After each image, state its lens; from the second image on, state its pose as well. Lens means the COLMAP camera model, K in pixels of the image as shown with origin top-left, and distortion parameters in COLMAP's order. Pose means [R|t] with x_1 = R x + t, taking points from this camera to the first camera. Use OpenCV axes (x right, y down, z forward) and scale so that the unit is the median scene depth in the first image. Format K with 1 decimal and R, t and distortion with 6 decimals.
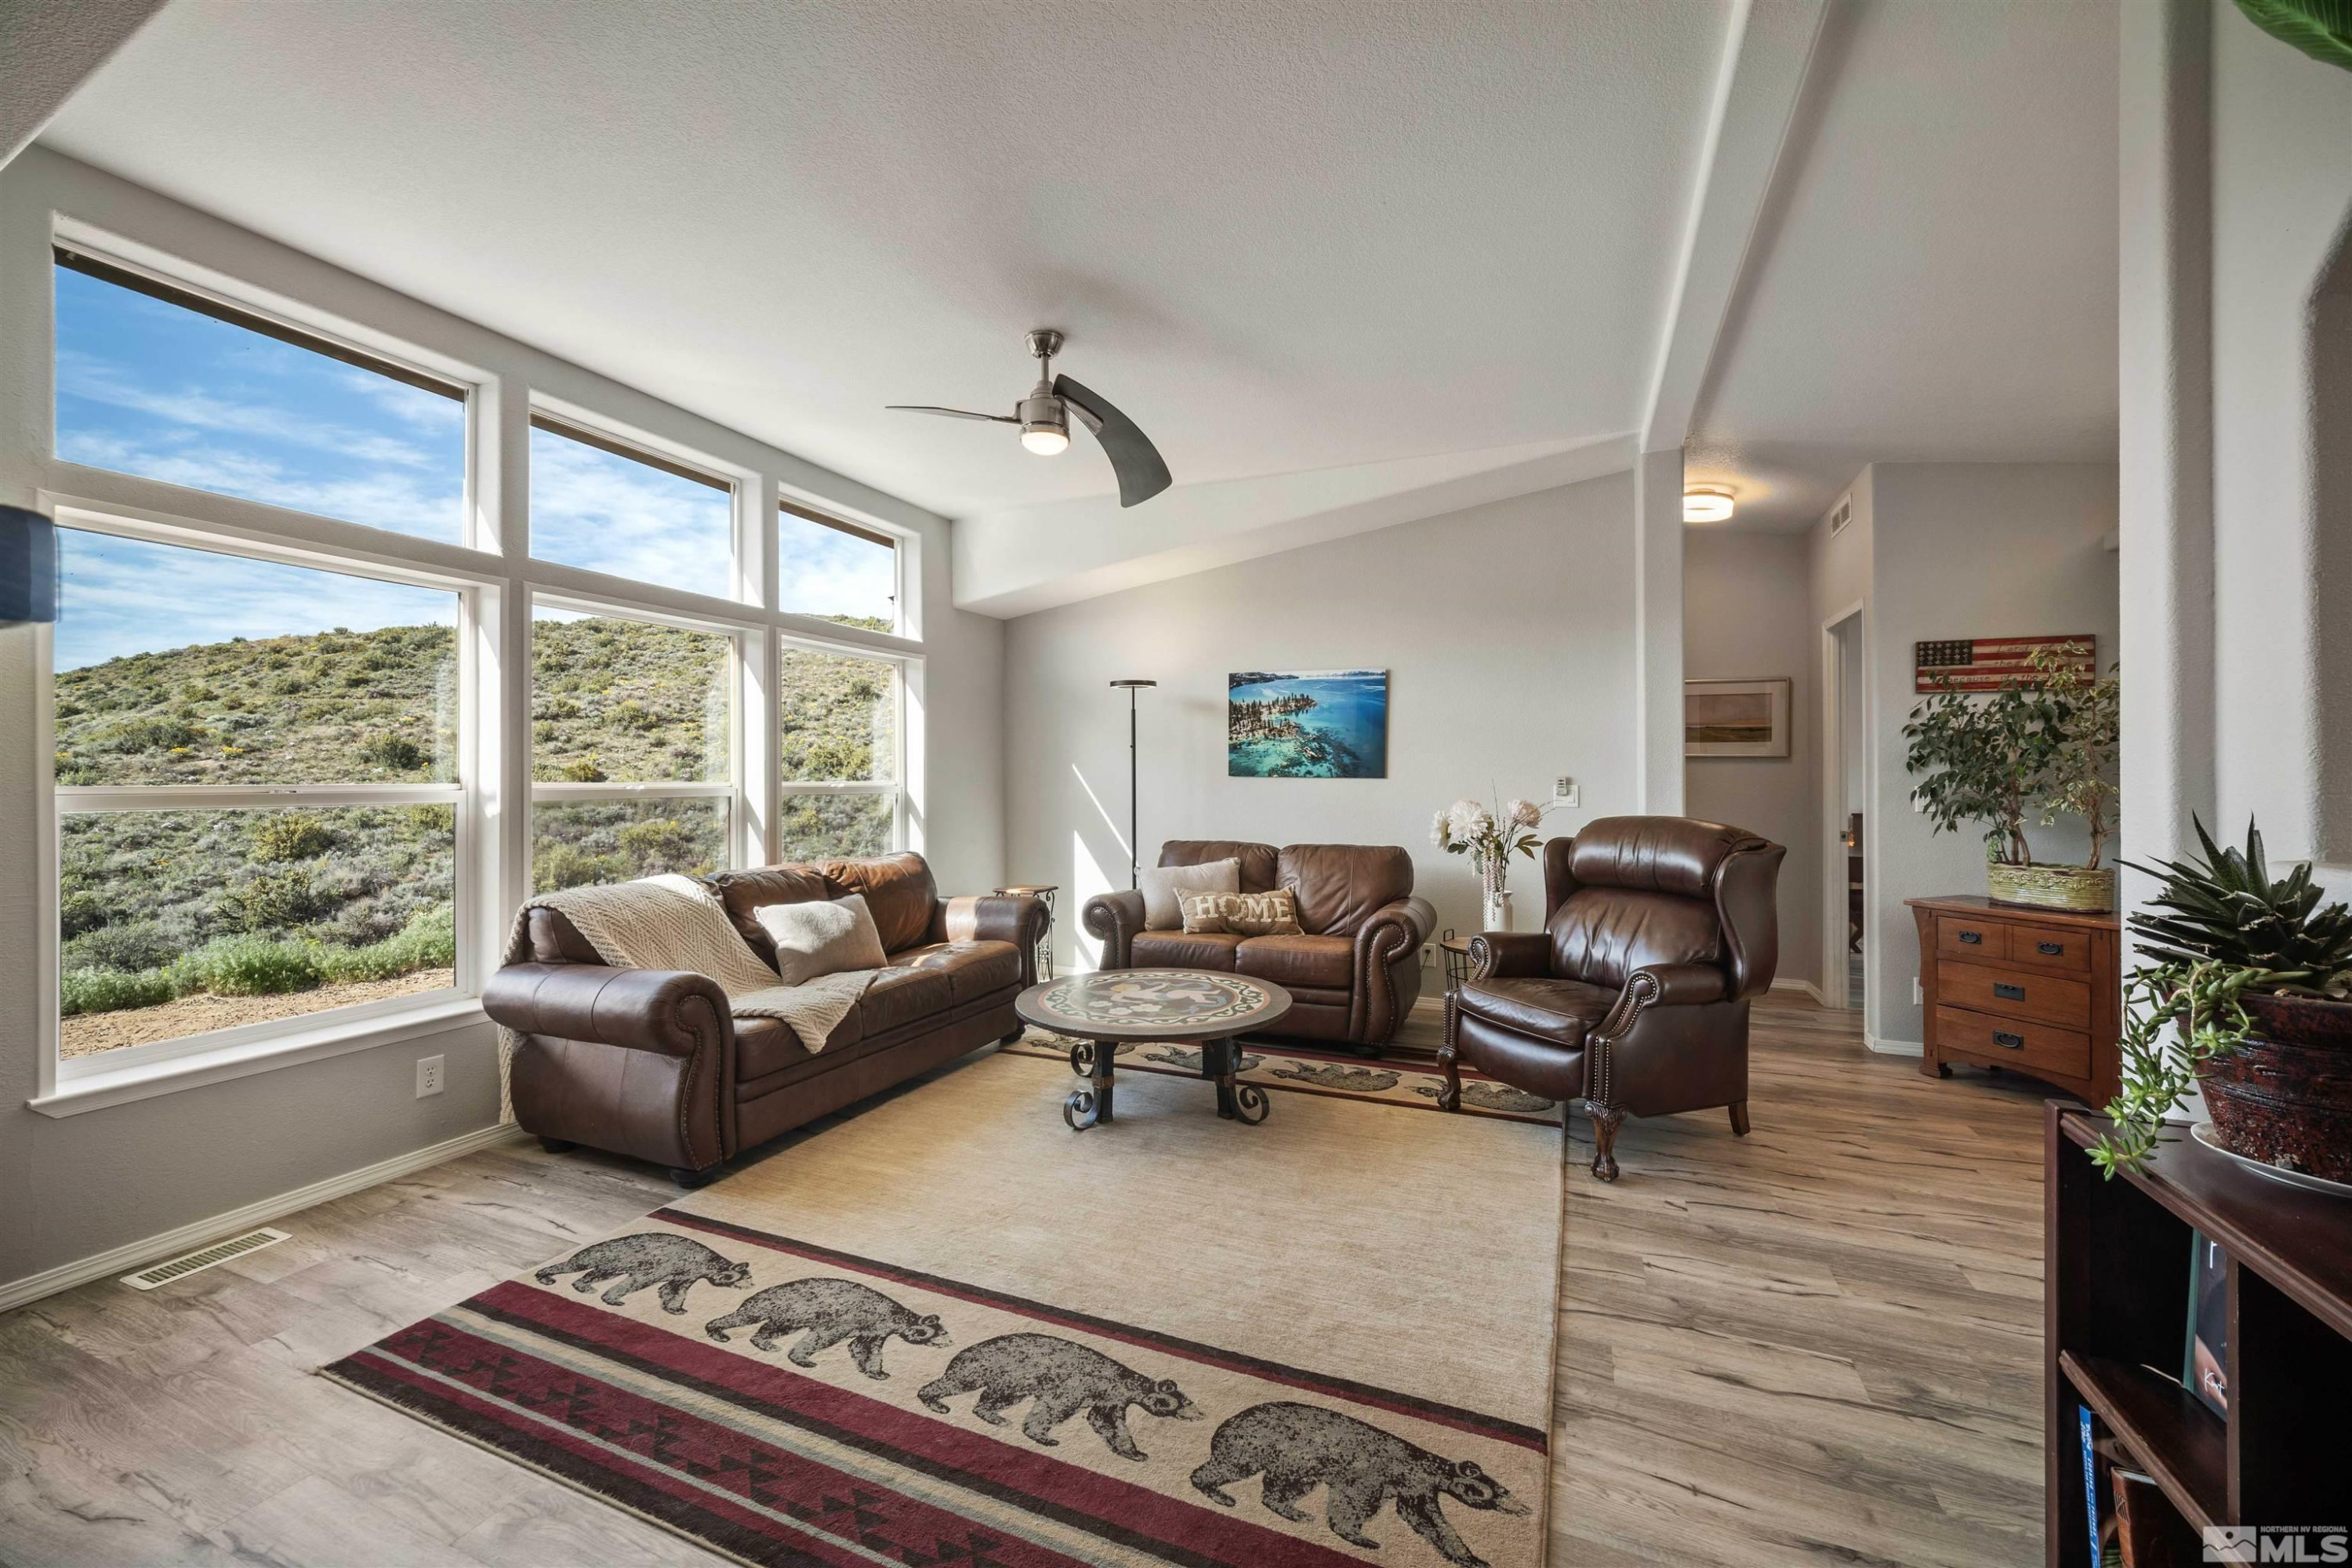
lens RADIAL K [[928.2, 0, 1176.0], [0, 928.2, 784.0], [0, 0, 1]] dist [0.000438, 0.000051]
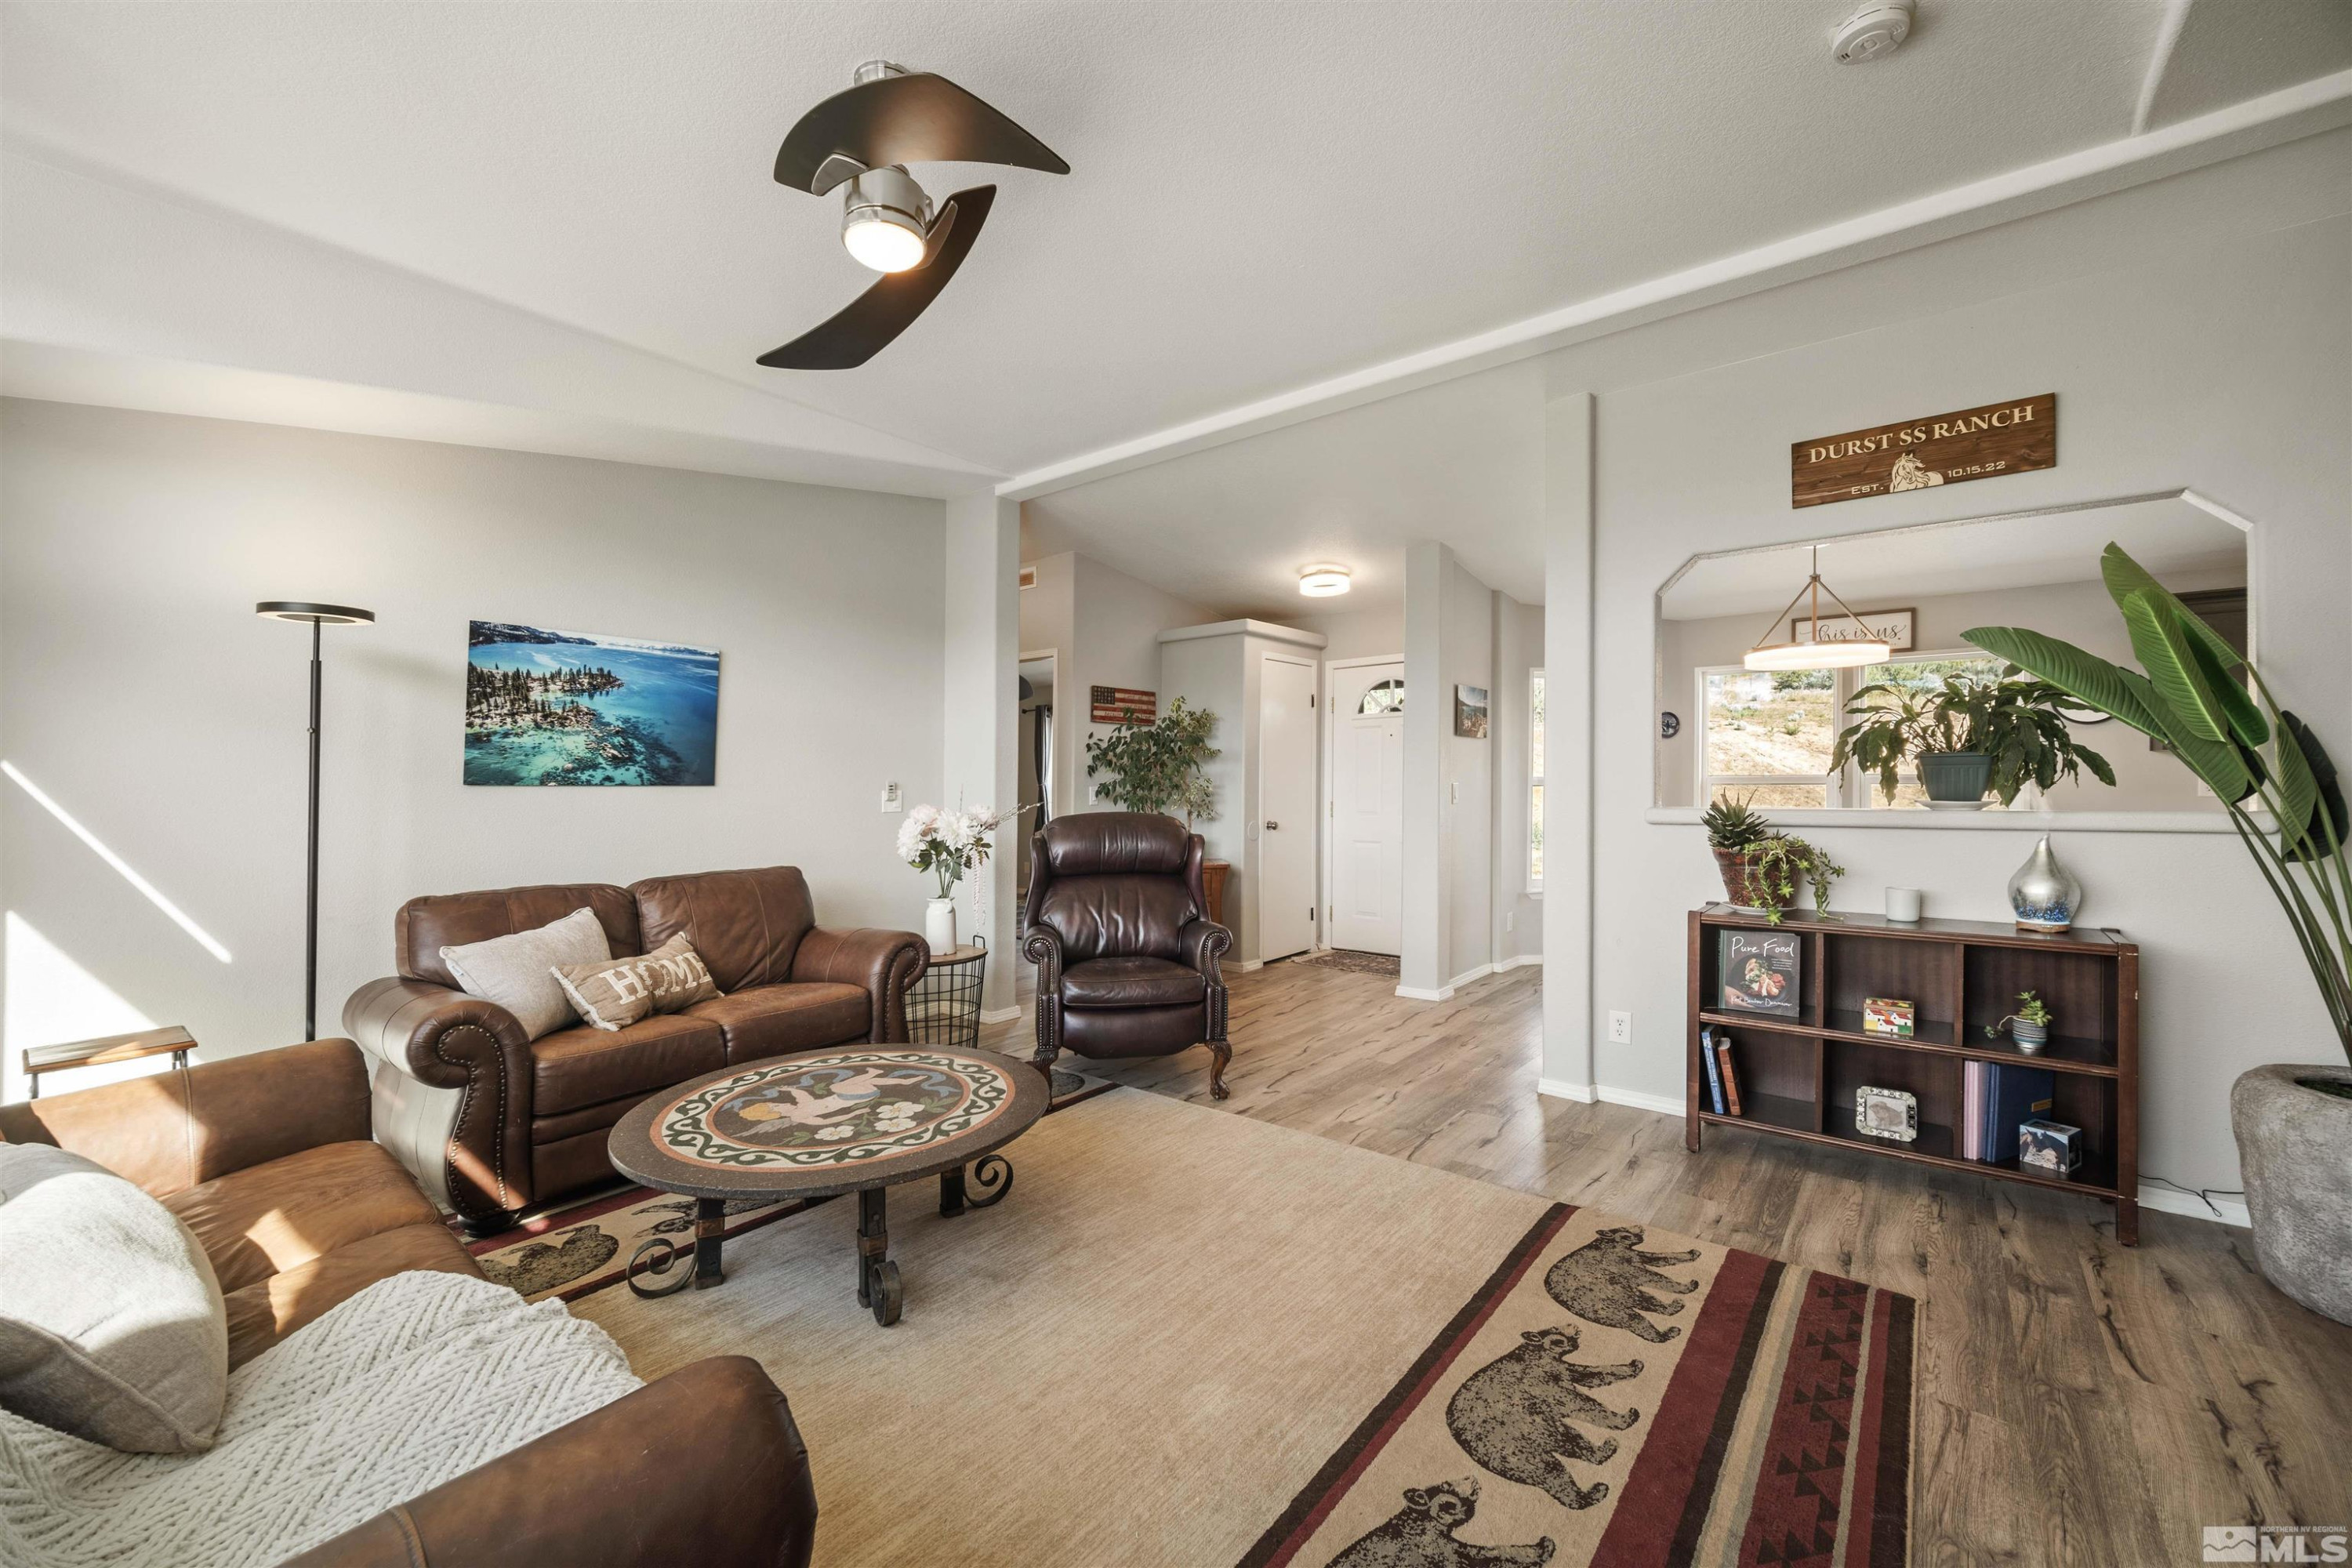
lens RADIAL K [[926.2, 0, 1152.9], [0, 926.2, 786.4], [0, 0, 1]] dist [0.001067, -0.000058]
pose [[0.291573, -0.009878, 0.956498, -0.535043], [0.016206, 0.999854, 0.005386, -0.004497], [-0.956411, 0.013931, 0.291690, 0.501488]]
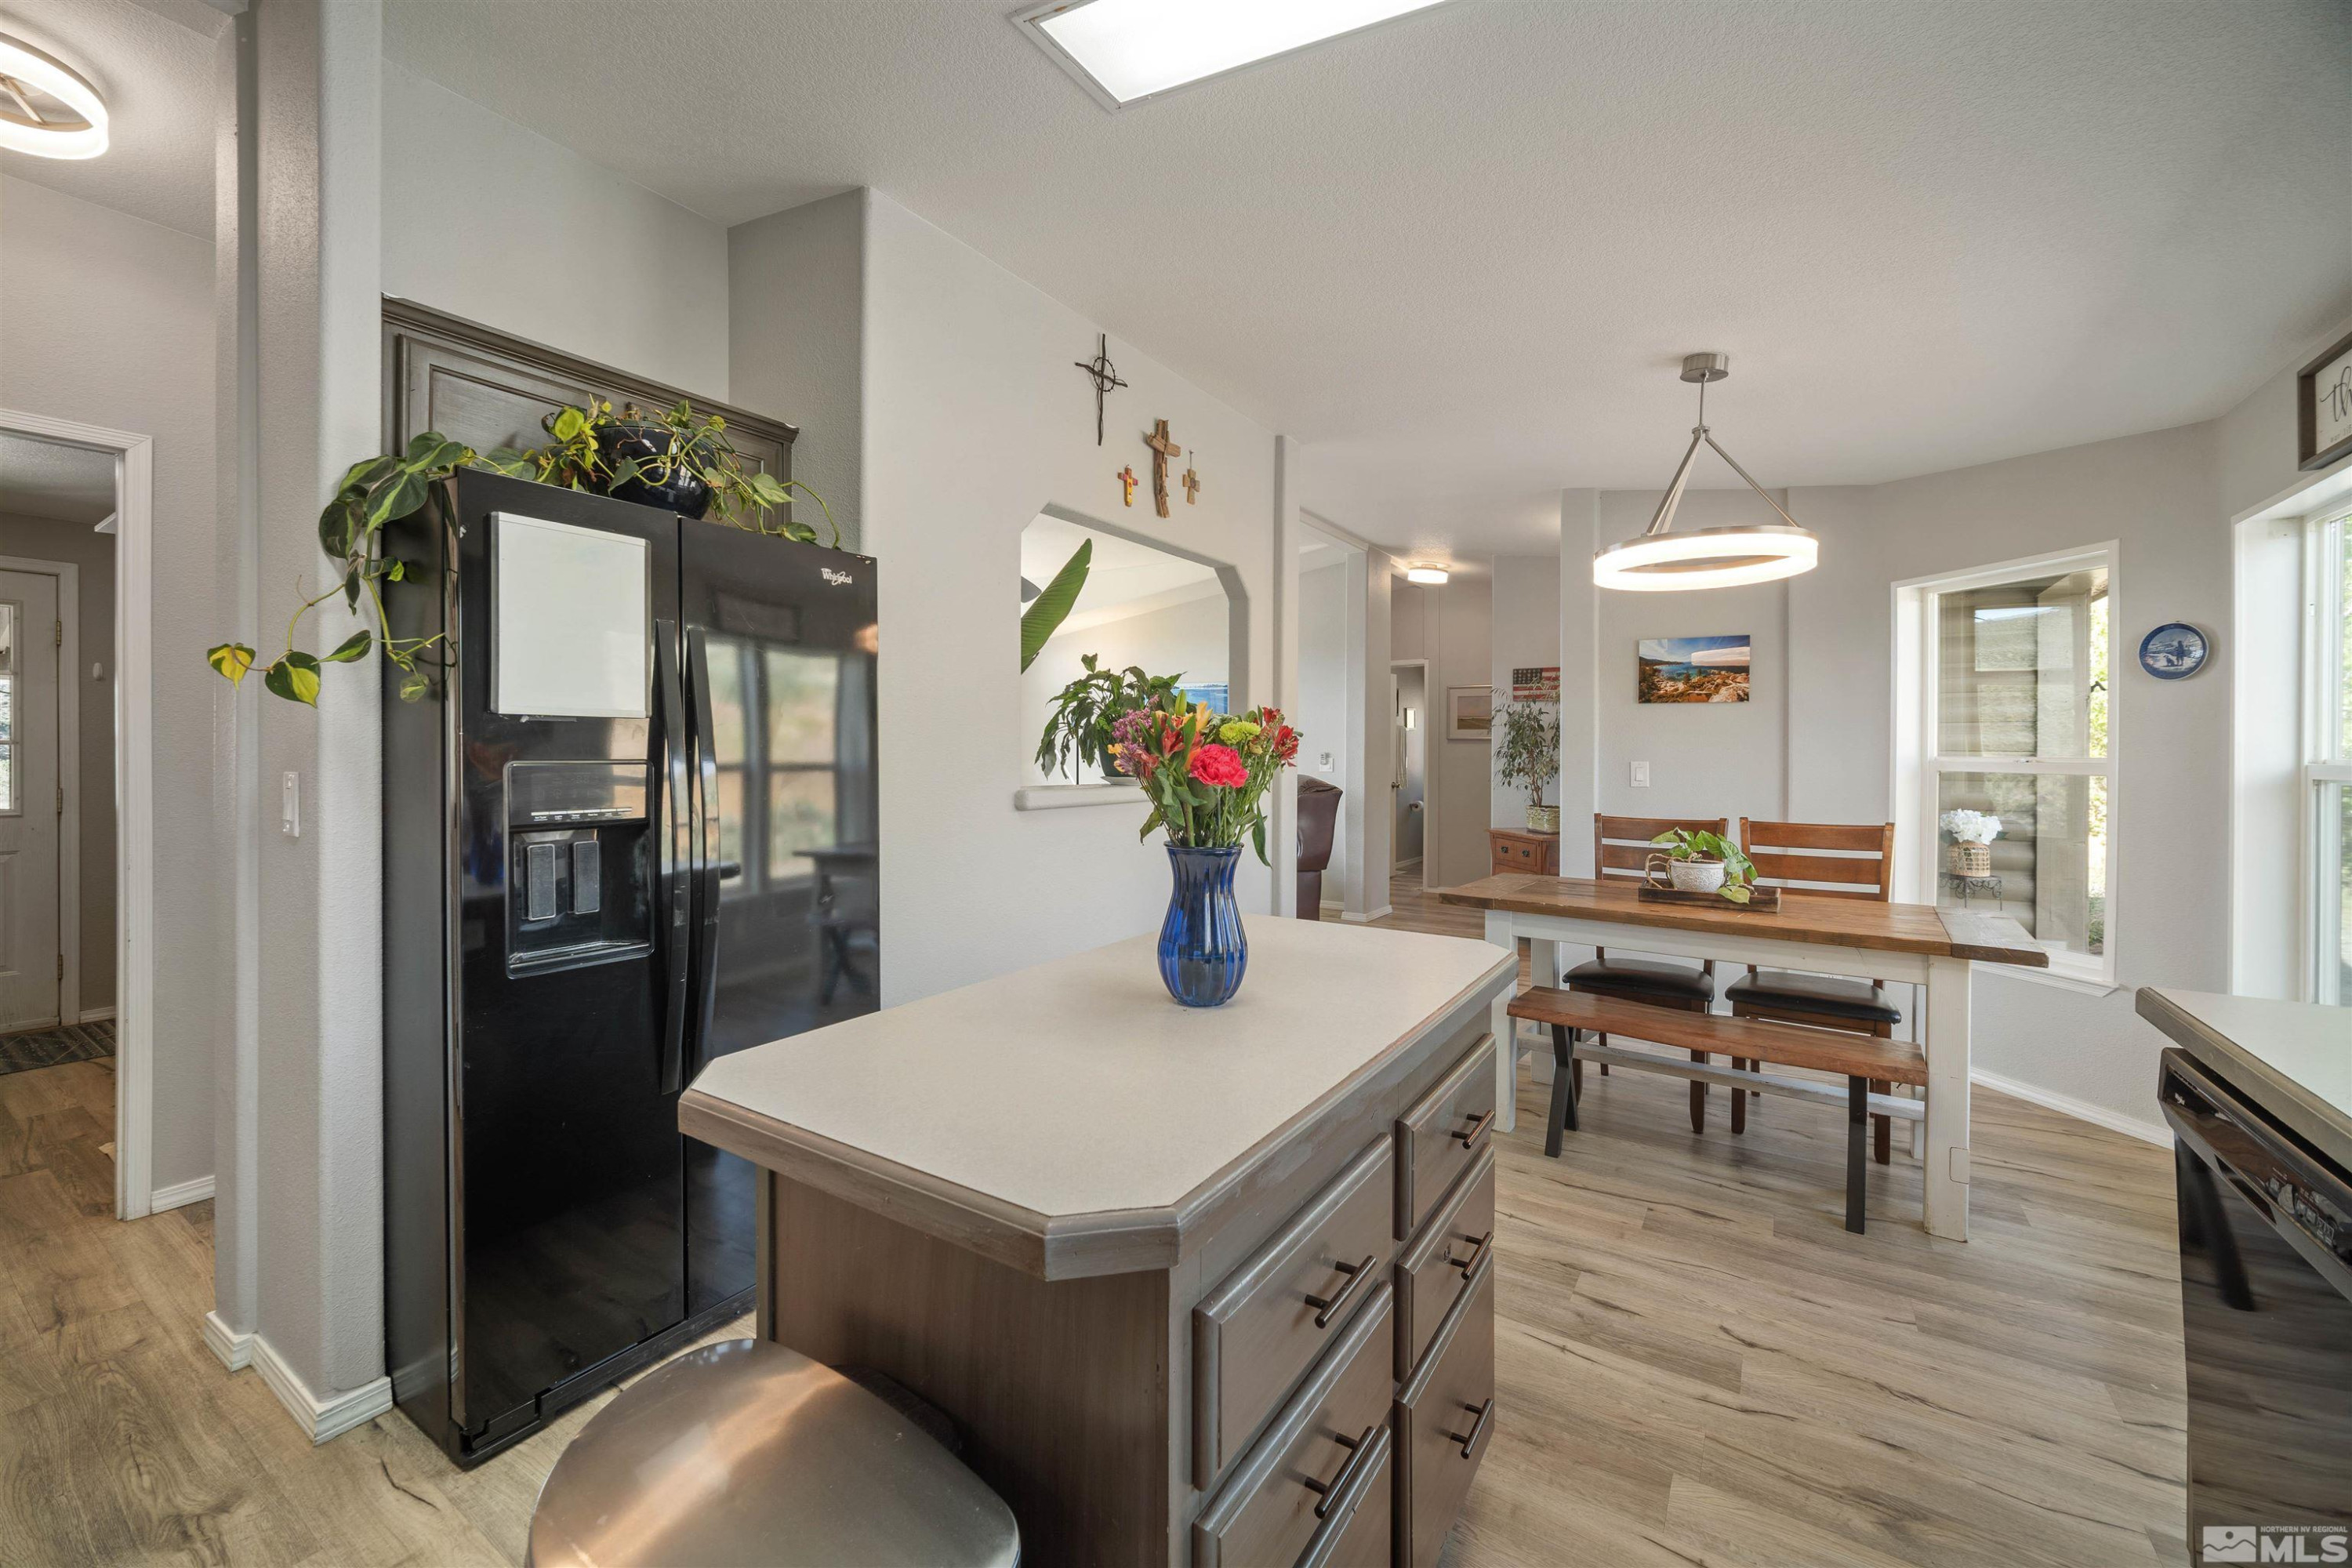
lens RADIAL K [[933.9, 0, 1173.1], [0, 933.9, 755.9], [0, 0, 1]] dist [-0.004665, -0.000026]
pose [[0.983266, 0.005802, -0.182082, 0.513913], [-0.006553, 0.999972, -0.003526, 0.005915], [0.182056, 0.004660, 0.983277, -0.685283]]
